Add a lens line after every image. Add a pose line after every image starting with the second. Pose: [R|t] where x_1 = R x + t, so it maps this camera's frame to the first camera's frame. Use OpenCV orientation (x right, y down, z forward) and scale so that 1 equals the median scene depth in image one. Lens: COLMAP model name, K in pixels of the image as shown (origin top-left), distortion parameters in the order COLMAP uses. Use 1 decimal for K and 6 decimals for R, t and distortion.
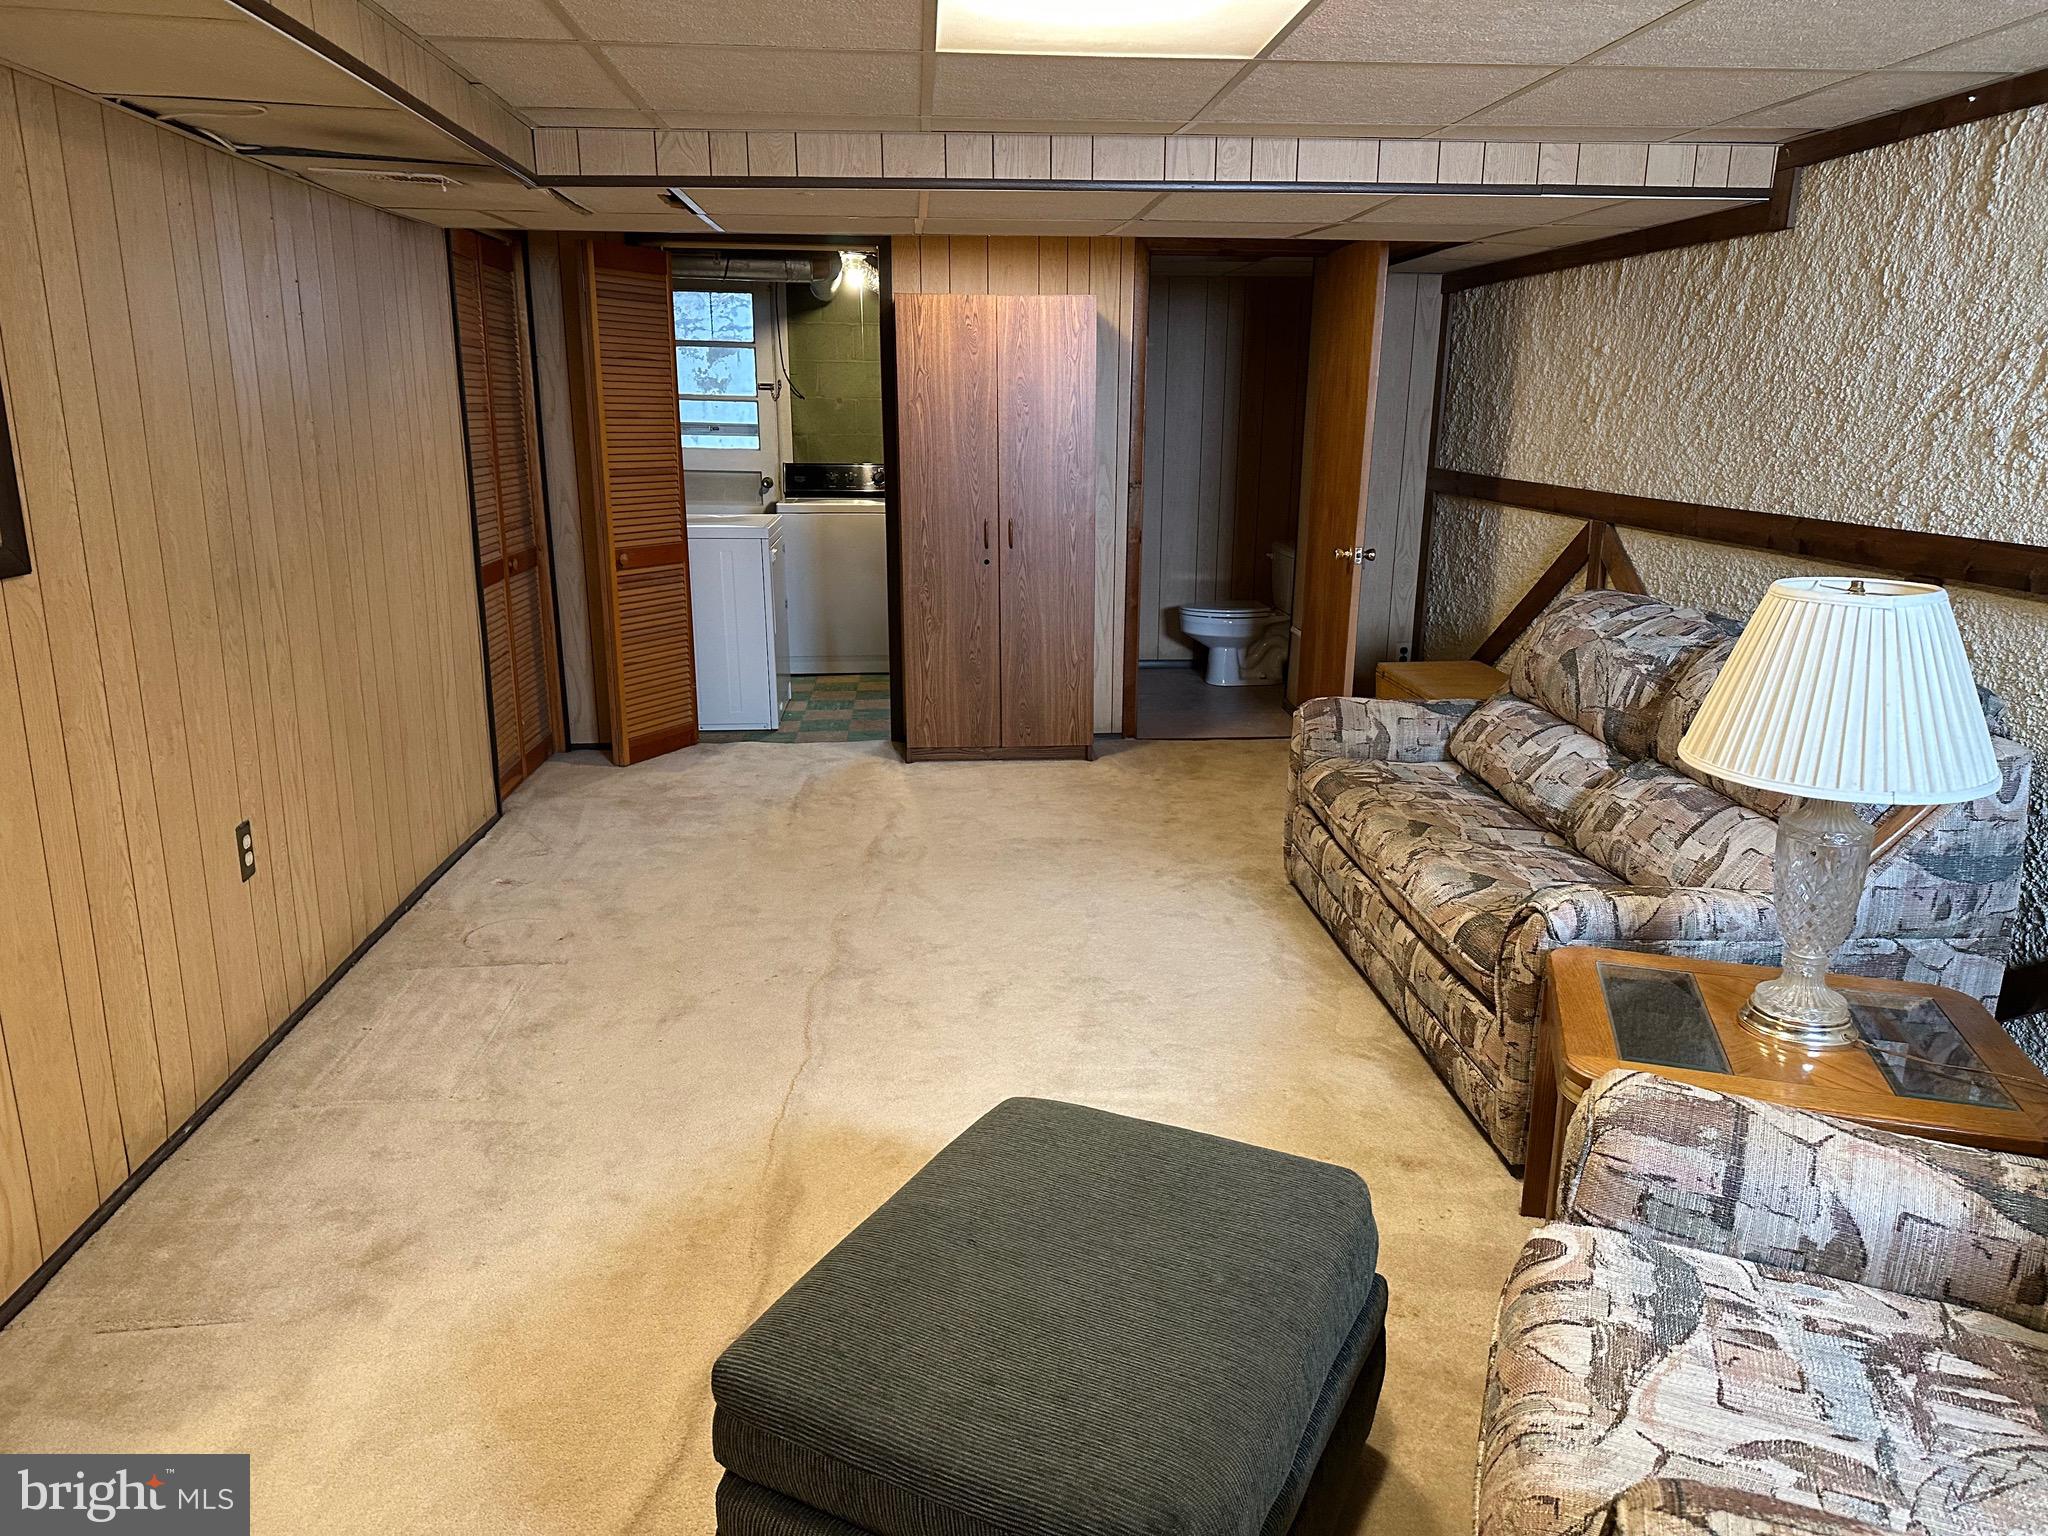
lens RADIAL K [[1419.6, 0, 1025.5], [0, 1419.6, 780.9], [0, 0, 1]] dist [0.031839, -0.034497]
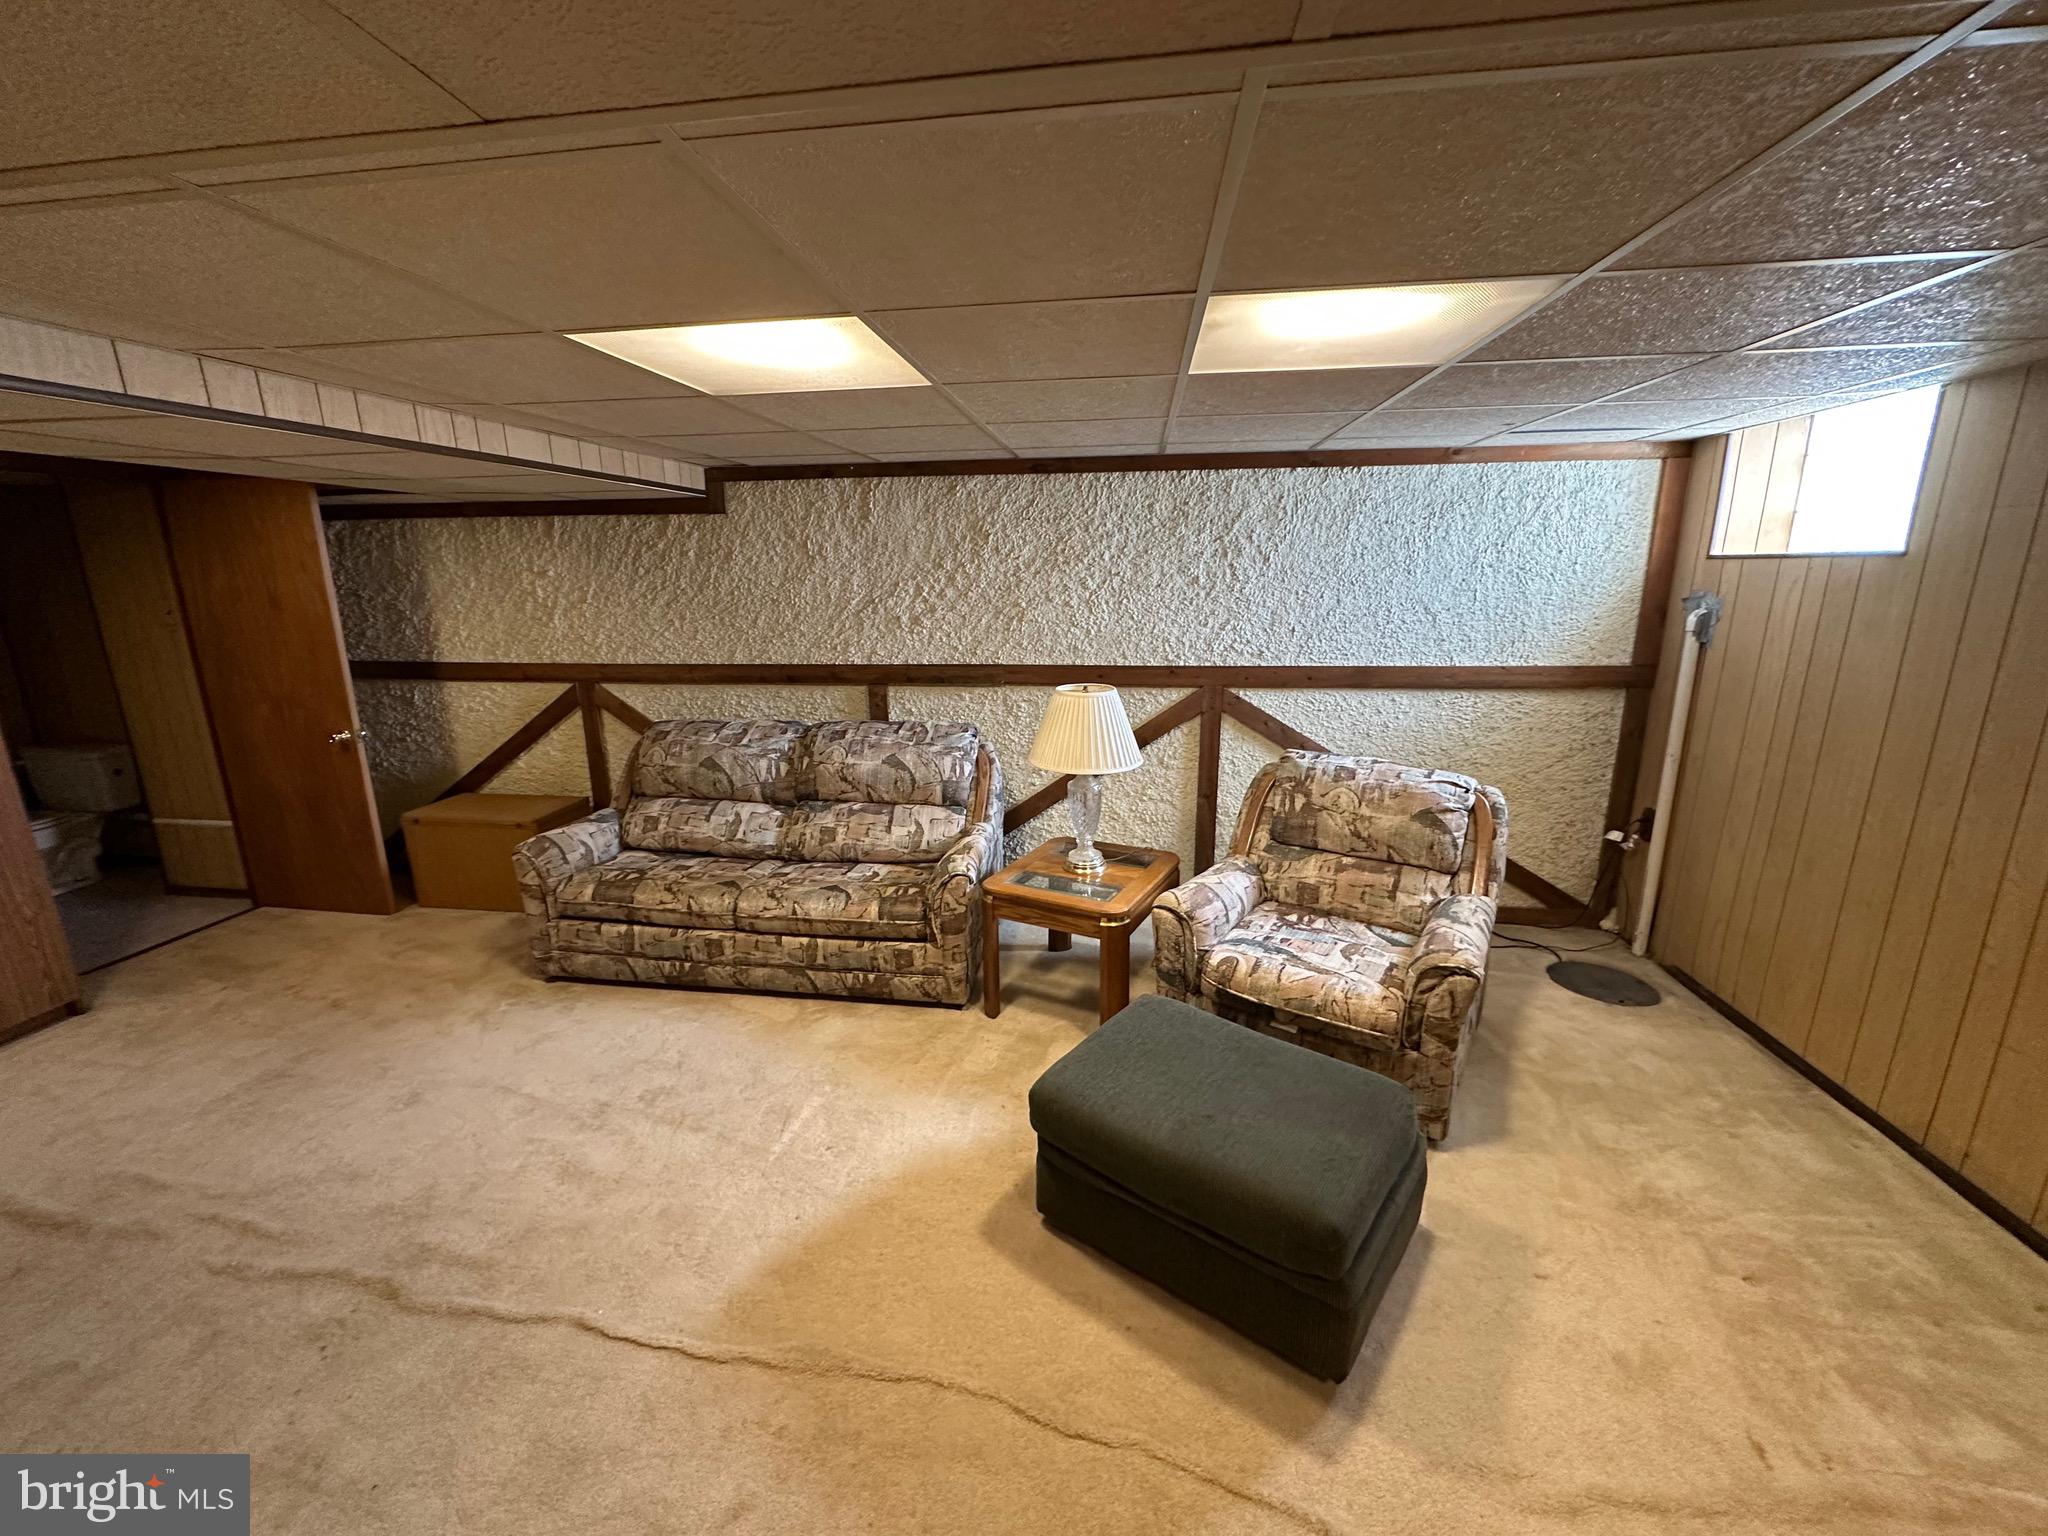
lens RADIAL K [[821.3, 0, 1027.0], [0, 821.3, 767.1], [0, 0, 1]] dist [-0.005866, 0.001274]
pose [[0.210908, -0.236727, 0.948408, -0.462198], [0.262516, 0.948307, 0.178323, -0.159383], [-0.941596, 0.211363, 0.262151, 0.415710]]
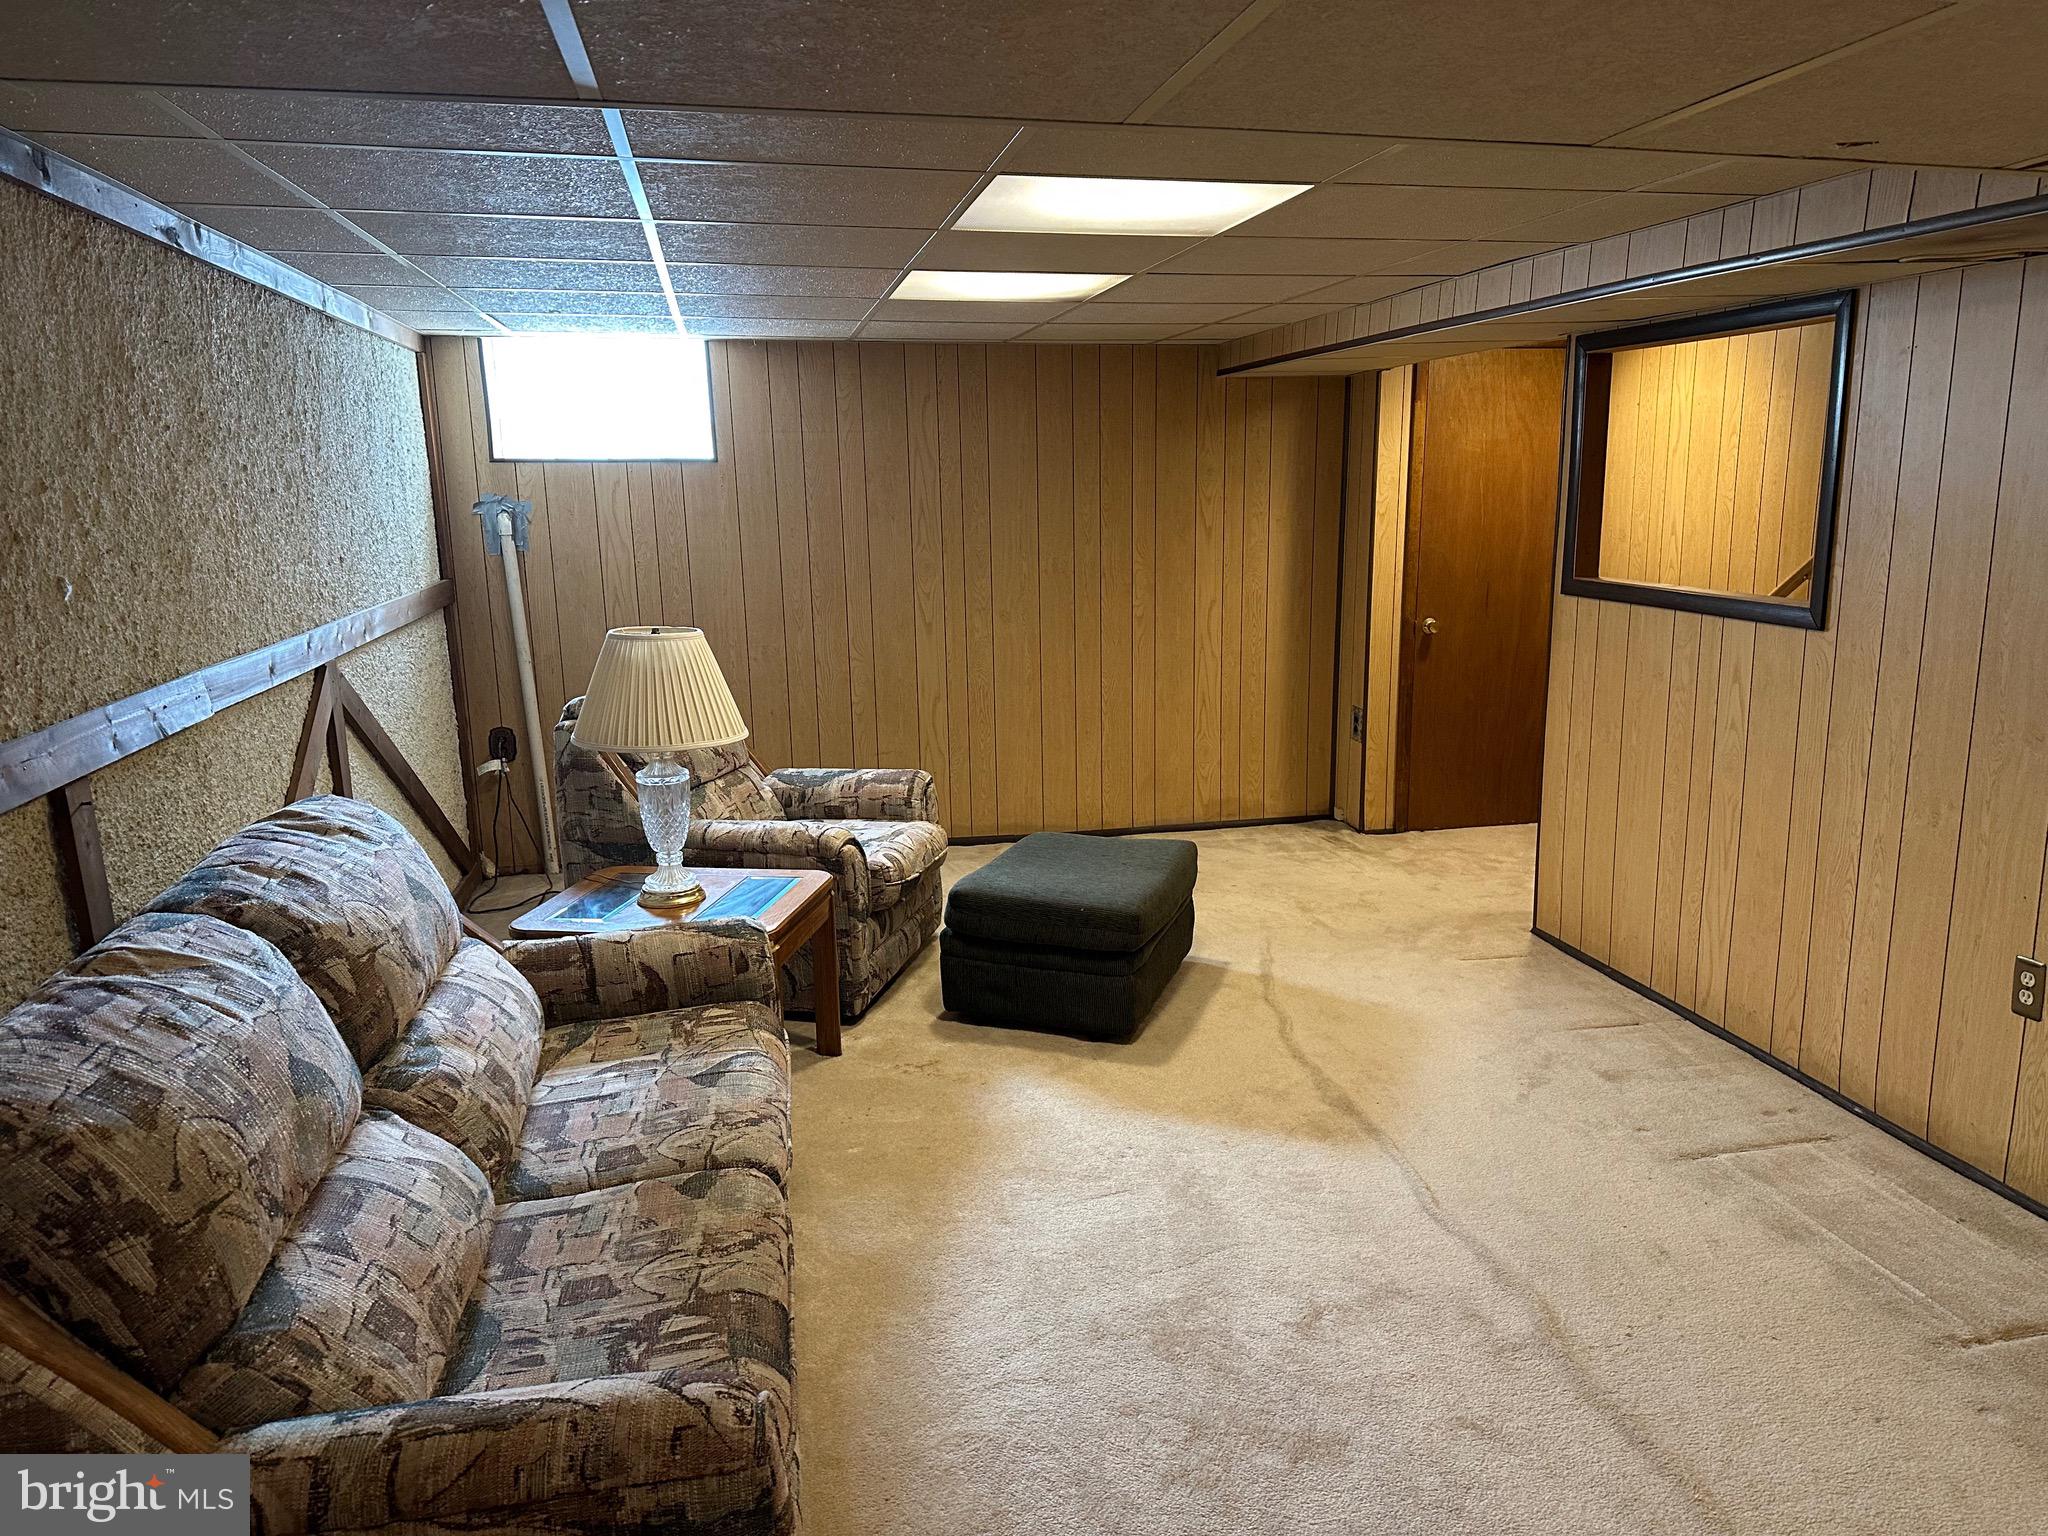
lens RADIAL K [[1419.6, 0, 1037.9], [0, 1419.6, 788.4], [0, 0, 1]] dist [0.031839, -0.034497]
pose [[-0.991717, 0.030768, -0.124705, 0.192931], [-0.029459, 0.890523, 0.453984, -0.417036], [0.125020, 0.453897, -0.882240, 1.465432]]
